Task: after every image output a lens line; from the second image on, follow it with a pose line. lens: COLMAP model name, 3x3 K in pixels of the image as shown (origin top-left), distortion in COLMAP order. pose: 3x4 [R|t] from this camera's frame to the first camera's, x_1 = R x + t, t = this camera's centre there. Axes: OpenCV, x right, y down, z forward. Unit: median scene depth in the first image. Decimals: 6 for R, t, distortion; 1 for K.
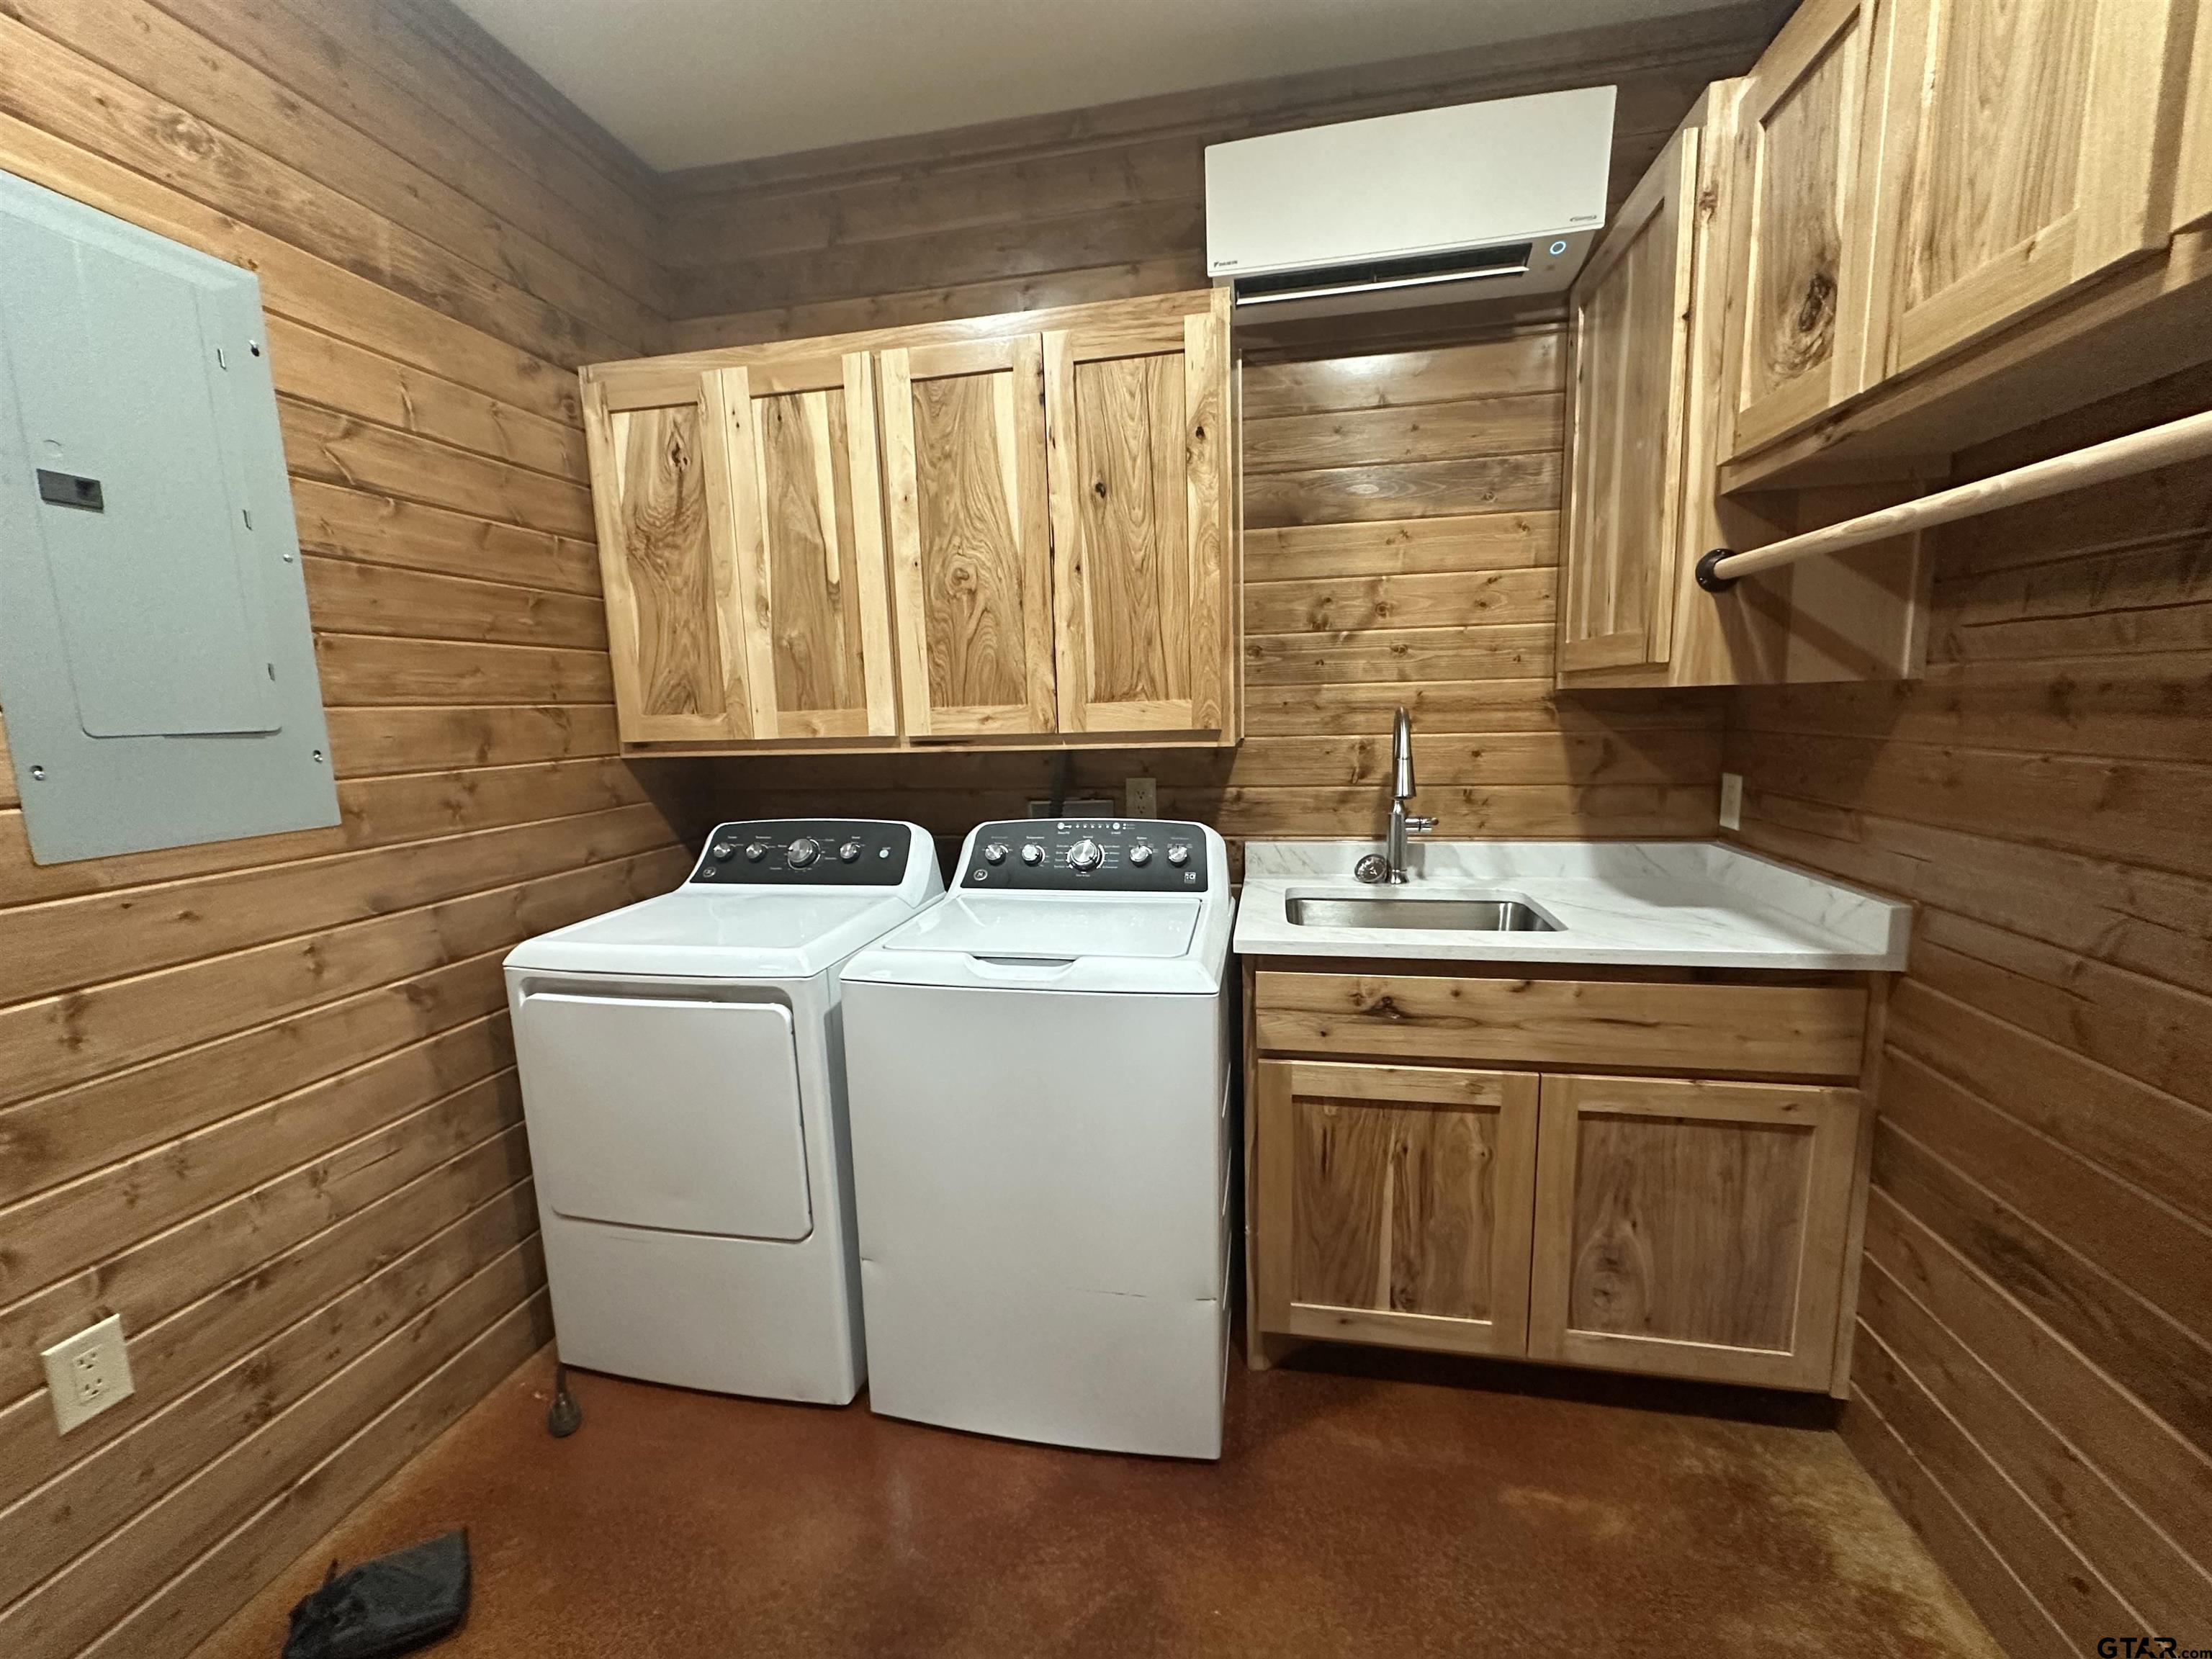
lens RADIAL K [[875.5, 0, 1108.9], [0, 875.5, 826.9], [0, 0, 1]] dist [0.000684, 0.000118]
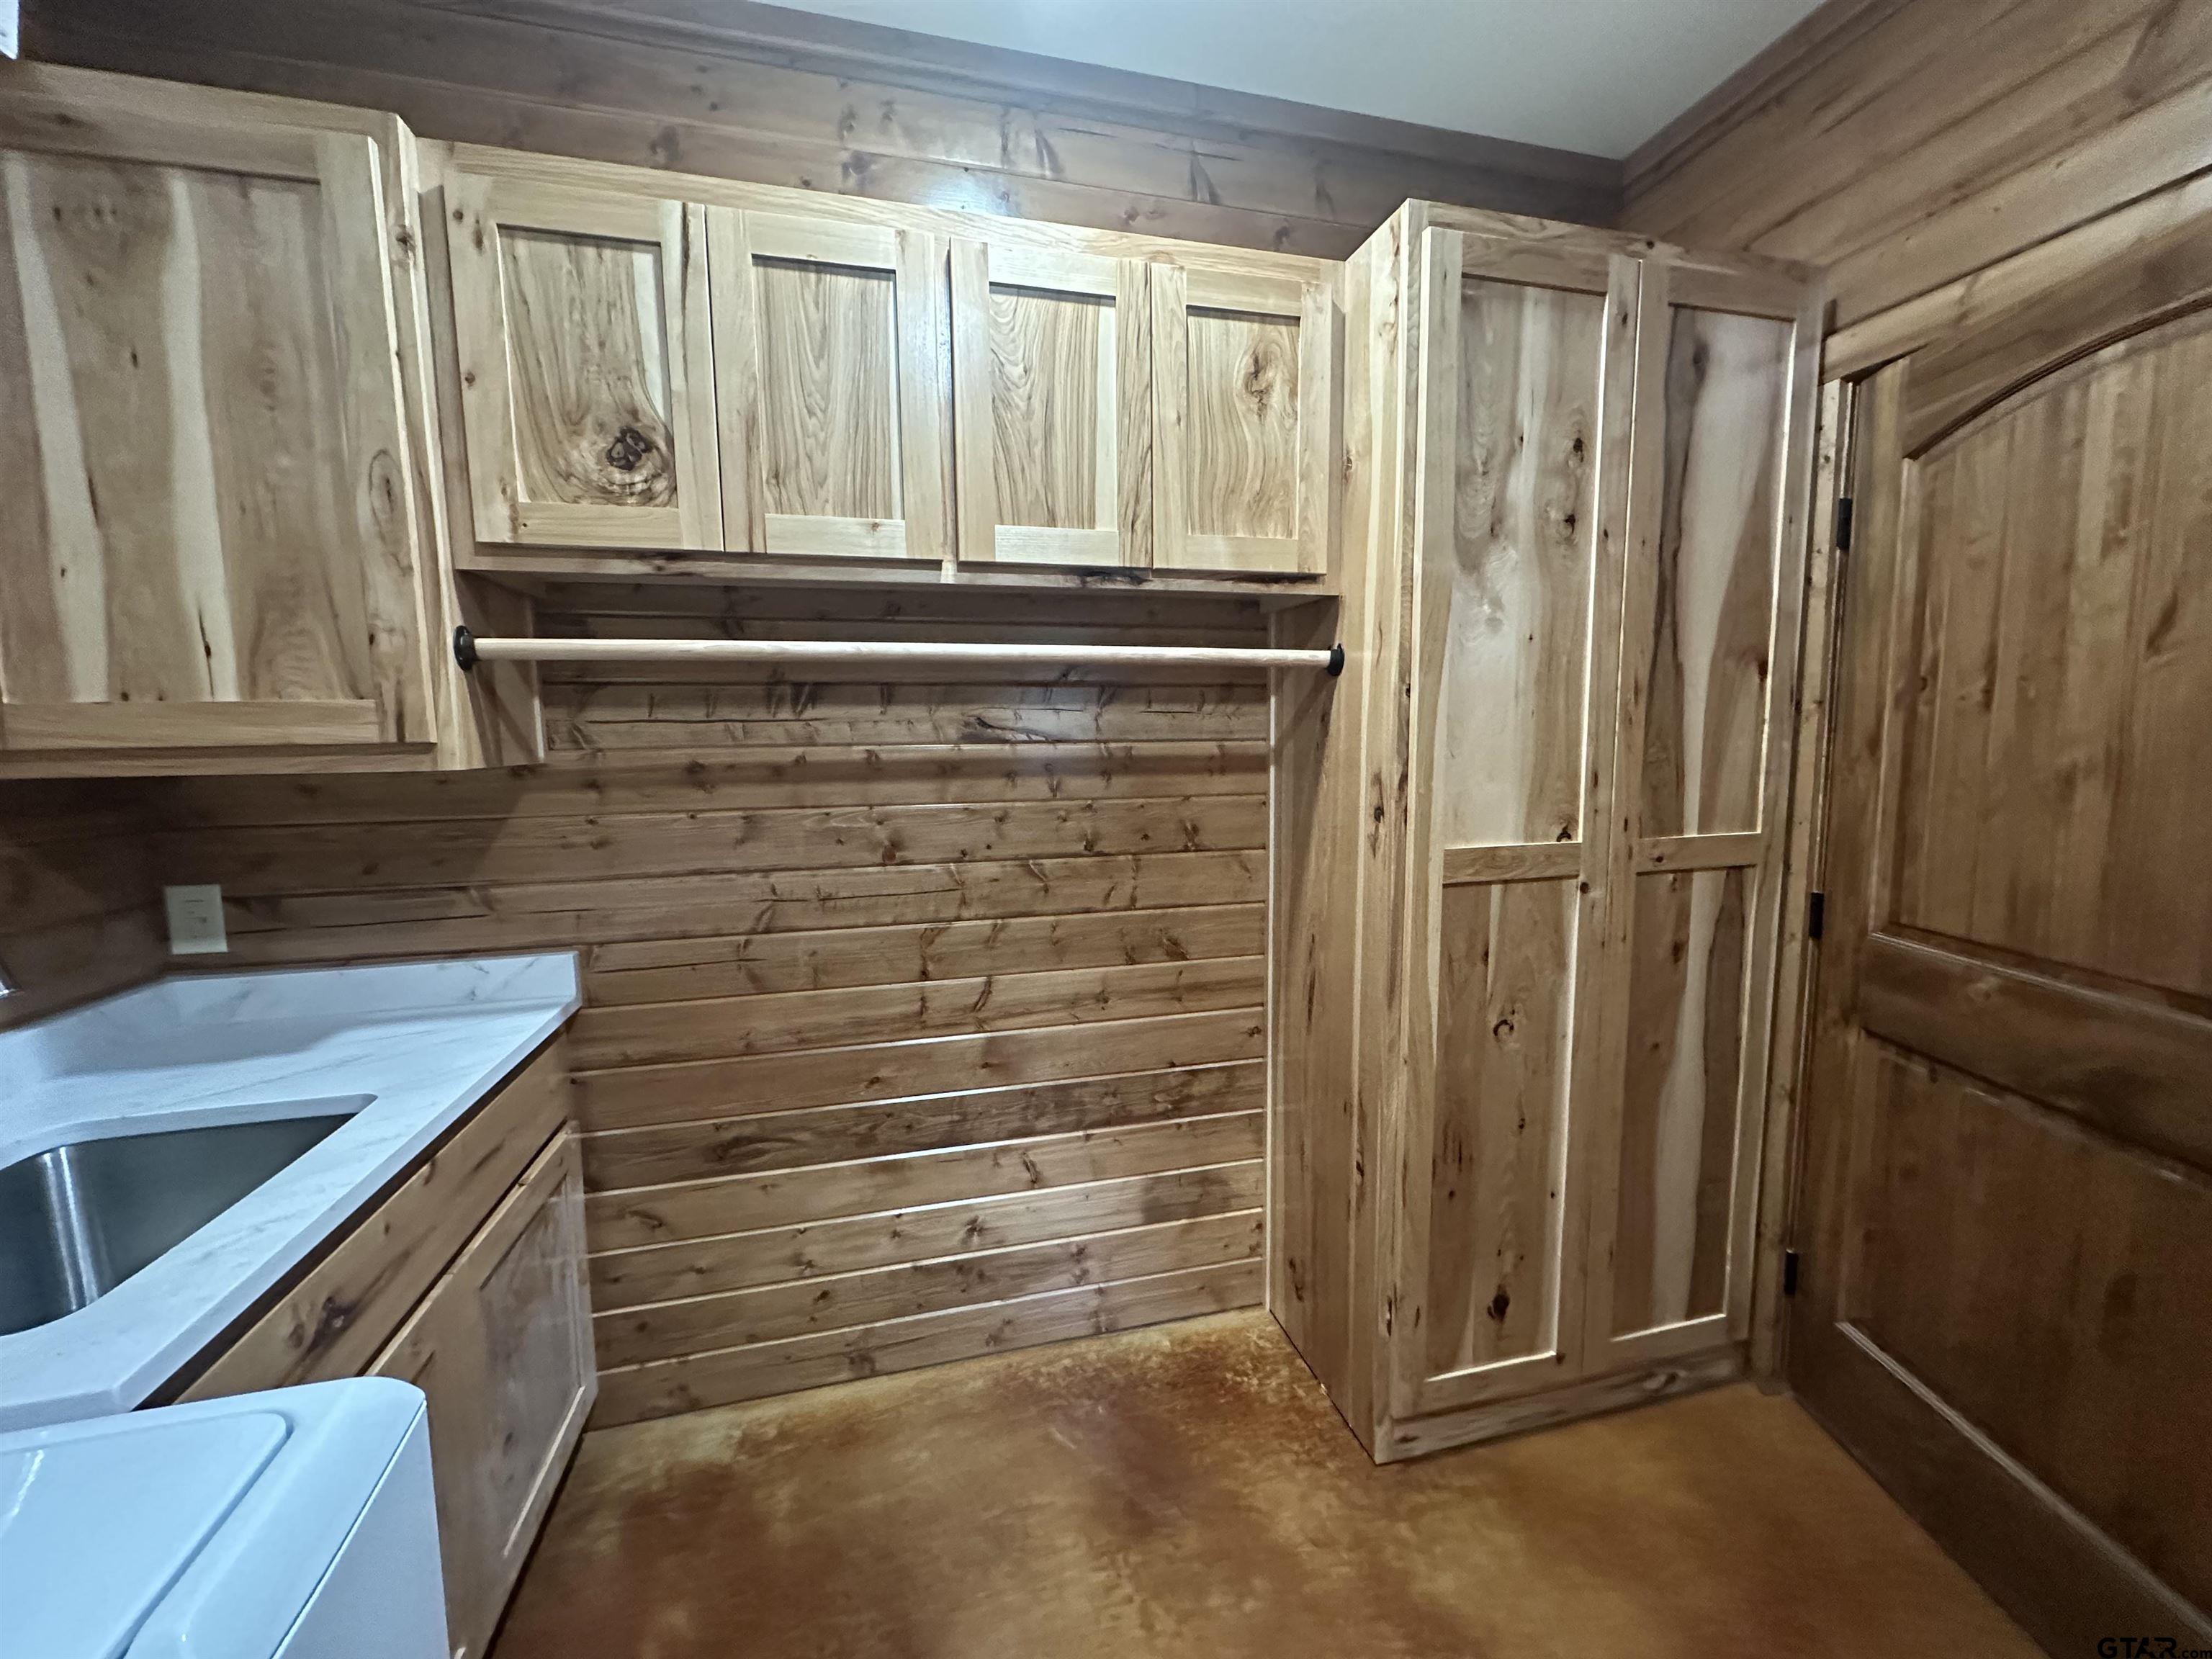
lens RADIAL K [[875.5, 0, 1108.9], [0, 875.5, 826.9], [0, 0, 1]] dist [0.000684, 0.000118]
pose [[-0.426224, -0.059818, 0.902638, -0.567456], [0.155467, 0.978122, 0.138232, -0.155471], [-0.891158, 0.199249, -0.407599, 0.985383]]
